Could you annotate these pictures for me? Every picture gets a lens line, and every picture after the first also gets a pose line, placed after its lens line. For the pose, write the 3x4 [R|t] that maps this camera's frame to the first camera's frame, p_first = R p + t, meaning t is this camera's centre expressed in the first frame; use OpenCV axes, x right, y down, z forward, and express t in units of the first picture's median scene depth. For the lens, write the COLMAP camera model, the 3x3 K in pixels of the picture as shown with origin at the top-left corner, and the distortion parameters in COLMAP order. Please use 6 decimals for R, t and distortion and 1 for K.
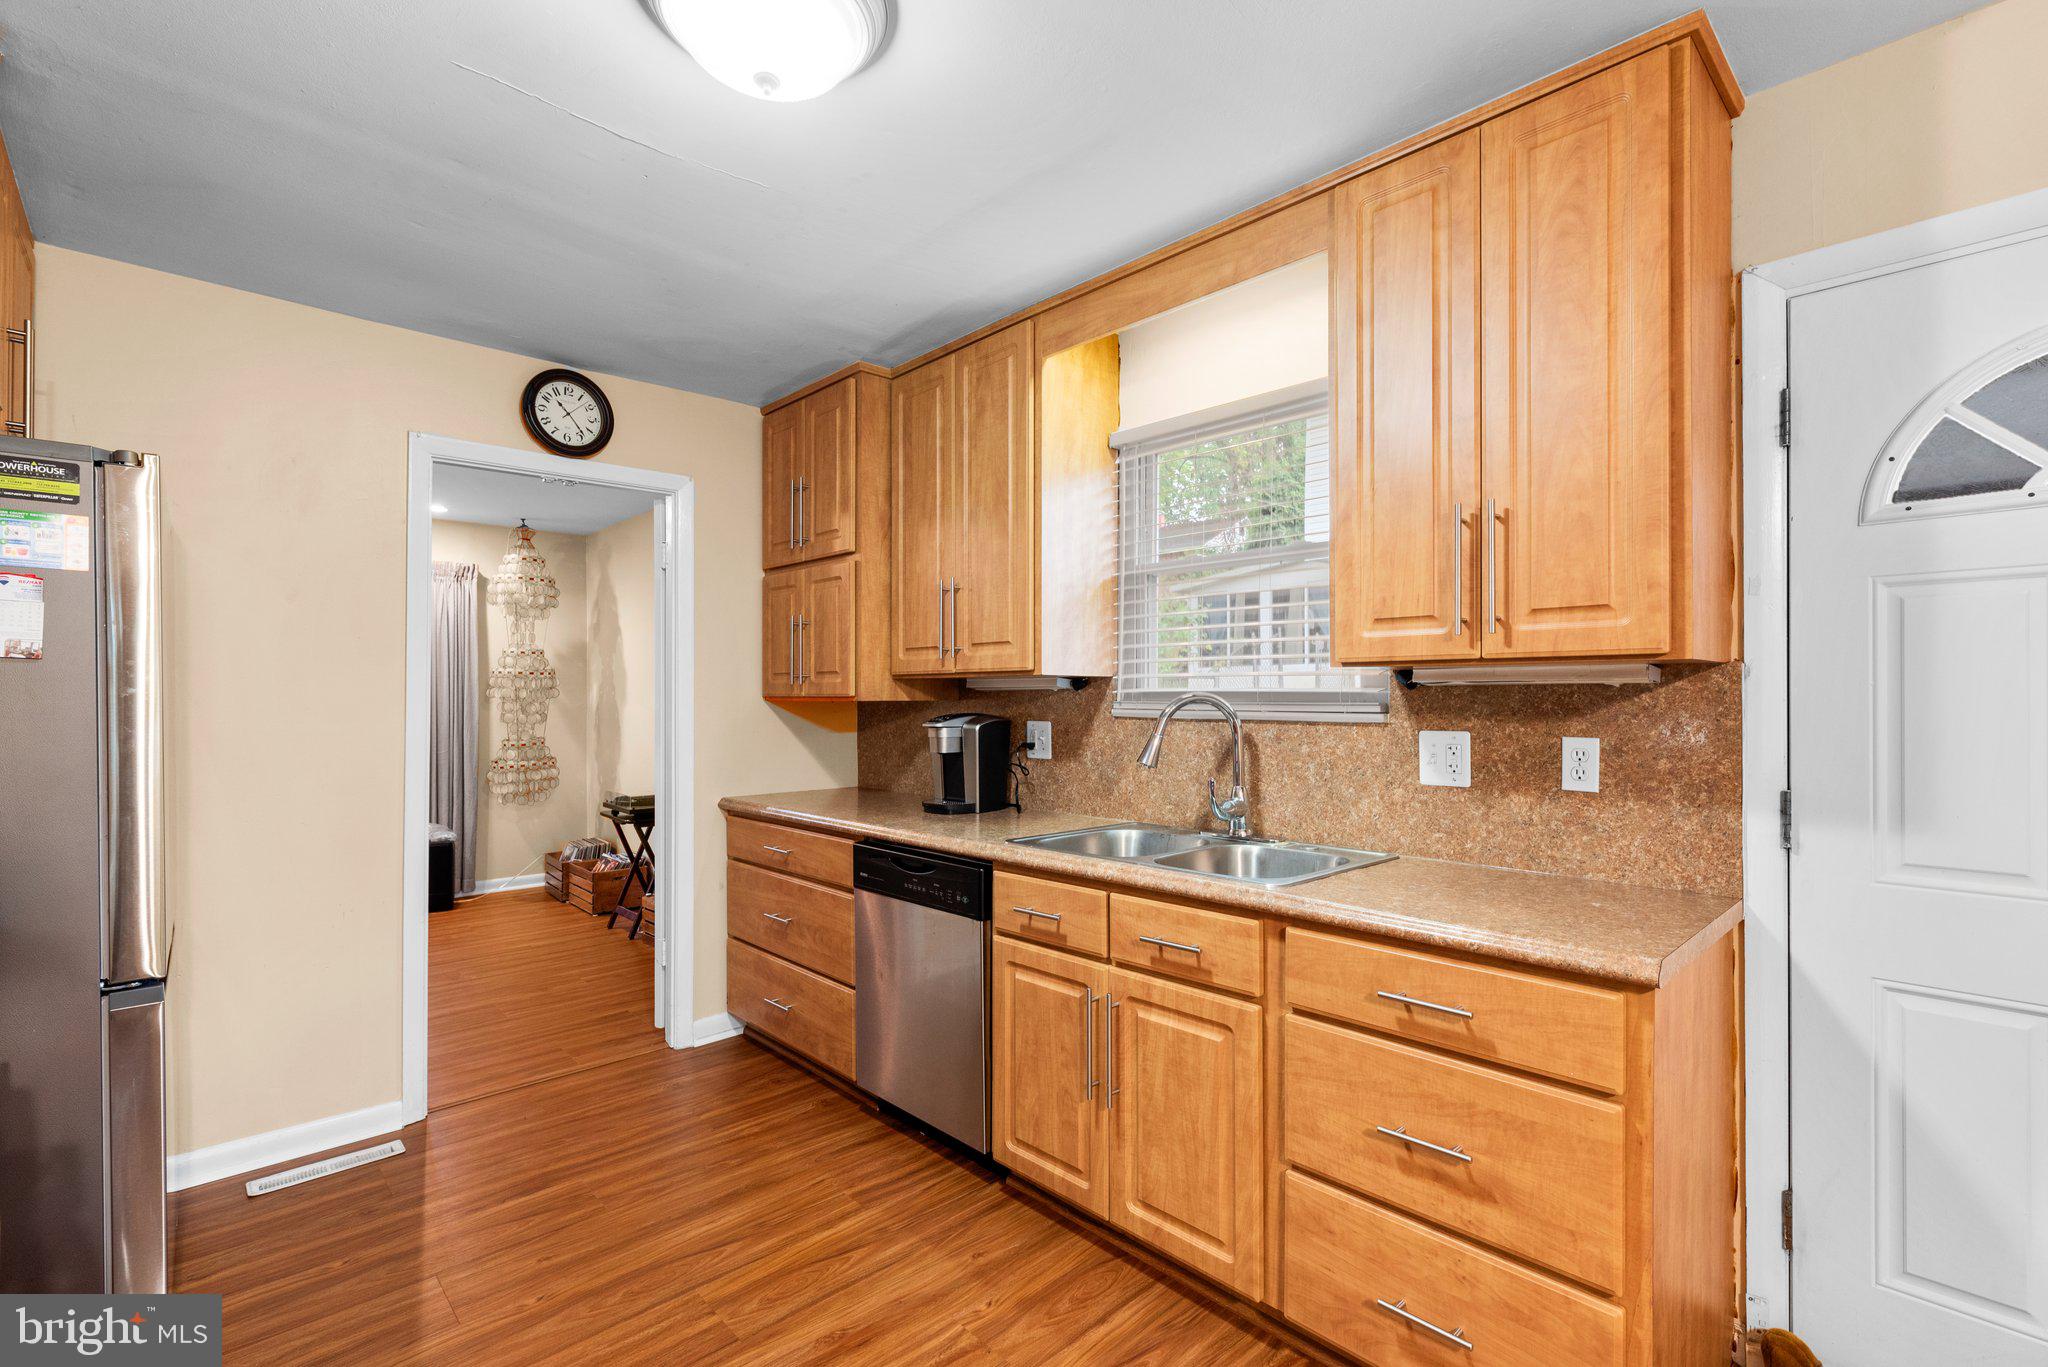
lens RADIAL K [[923.4, 0, 1019.6], [0, 923.4, 699.8], [0, 0, 1]] dist [0.005020, 0.000206]
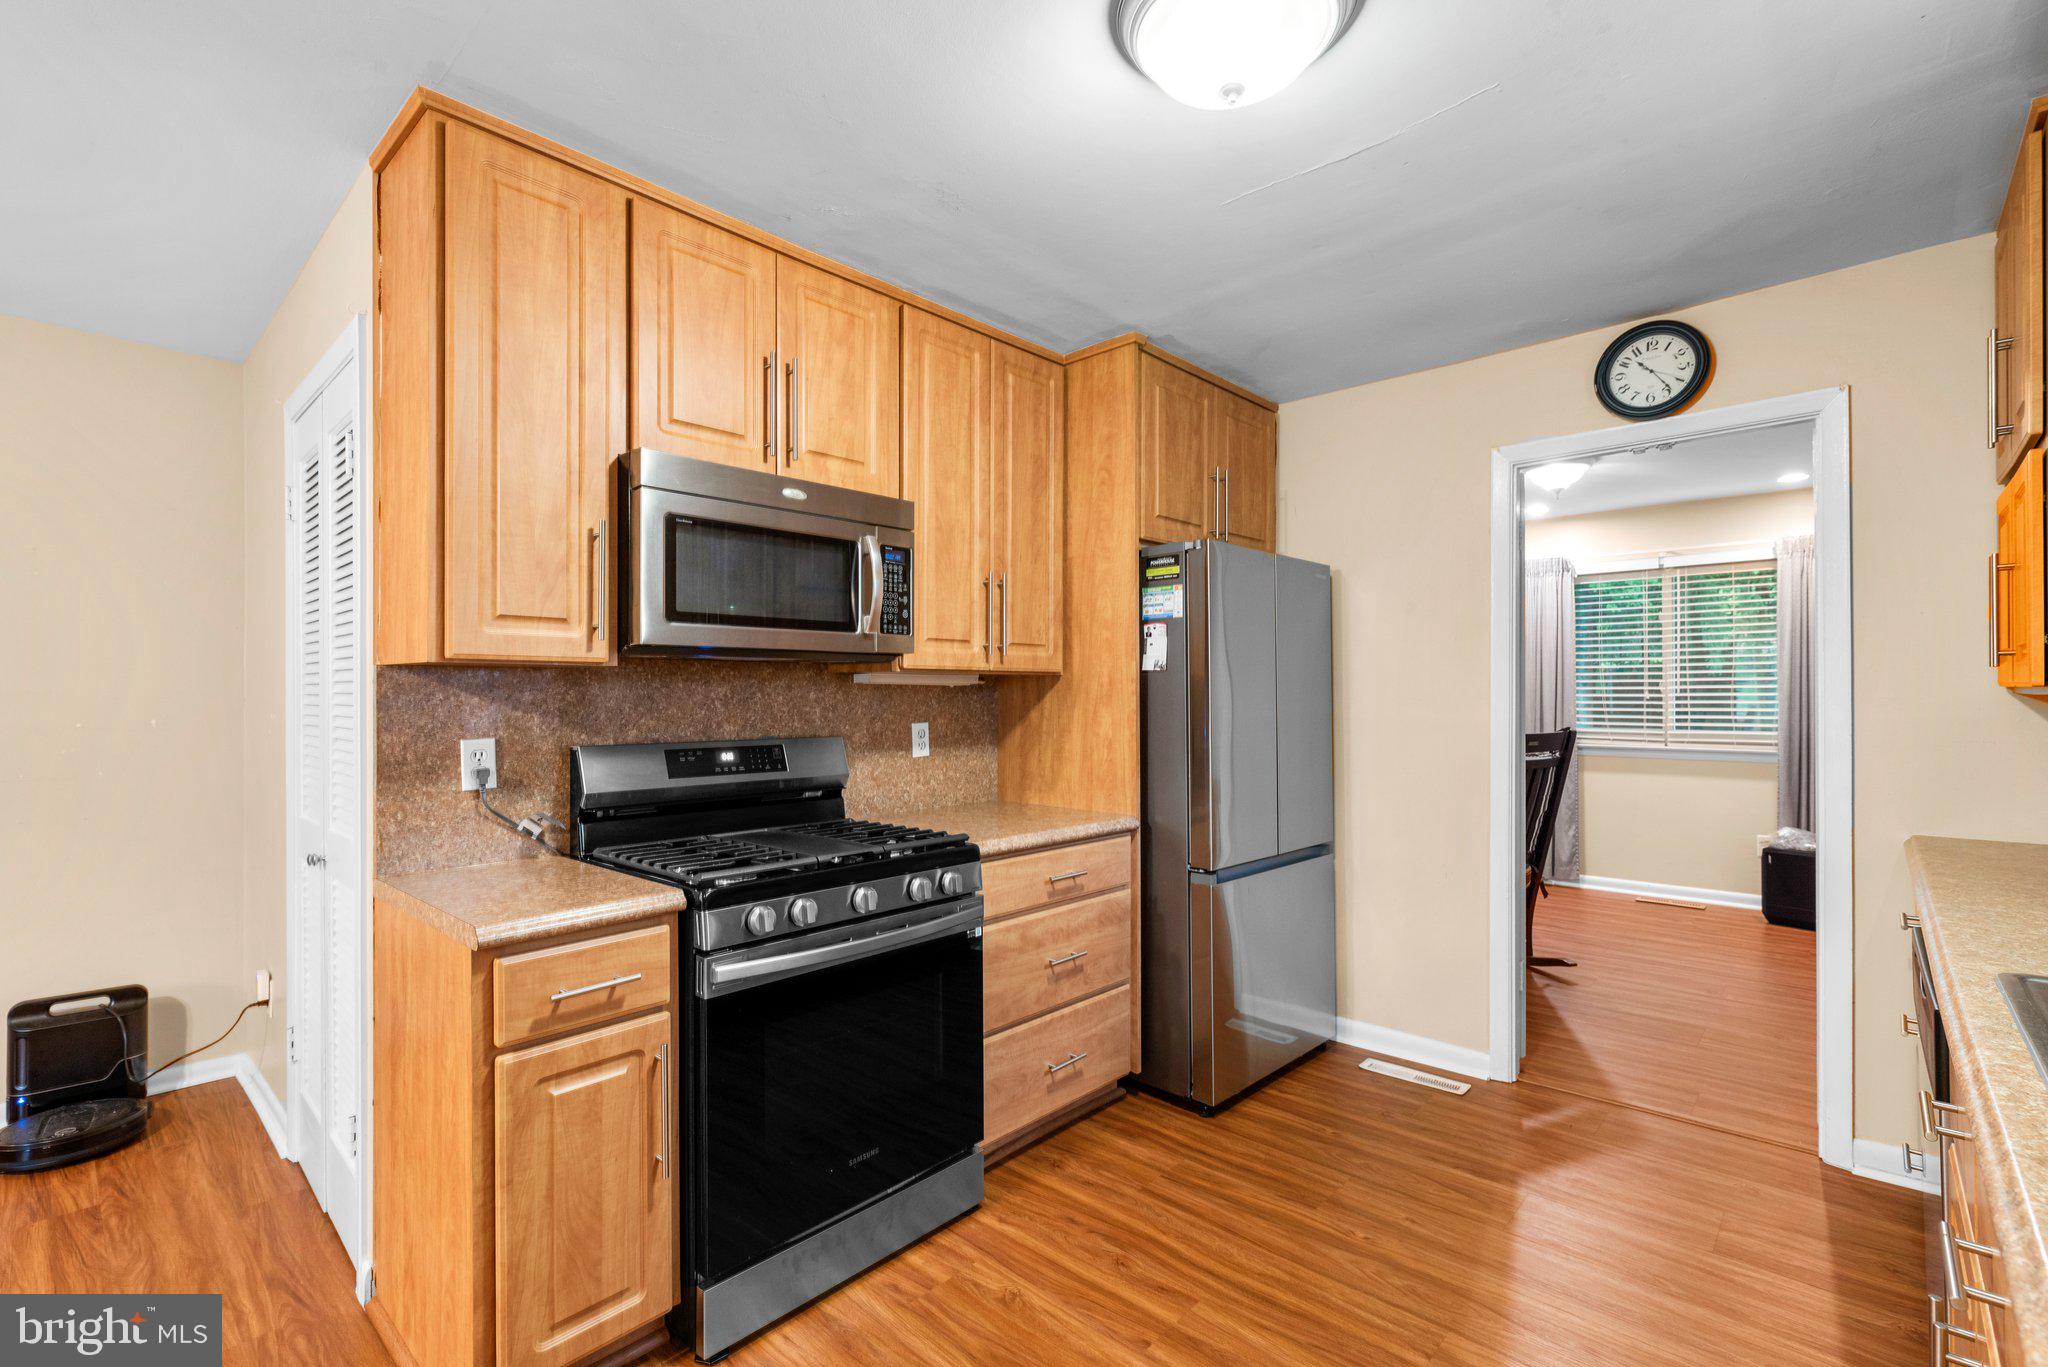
lens RADIAL K [[923.4, 0, 1041.1], [0, 923.4, 701.3], [0, 0, 1]] dist [0.005020, 0.000206]
pose [[0.074074, 0.008229, -0.997219, 0.362754], [0.003888, 0.999956, 0.008541, -0.002329], [0.997245, -0.004510, 0.074039, 0.354839]]
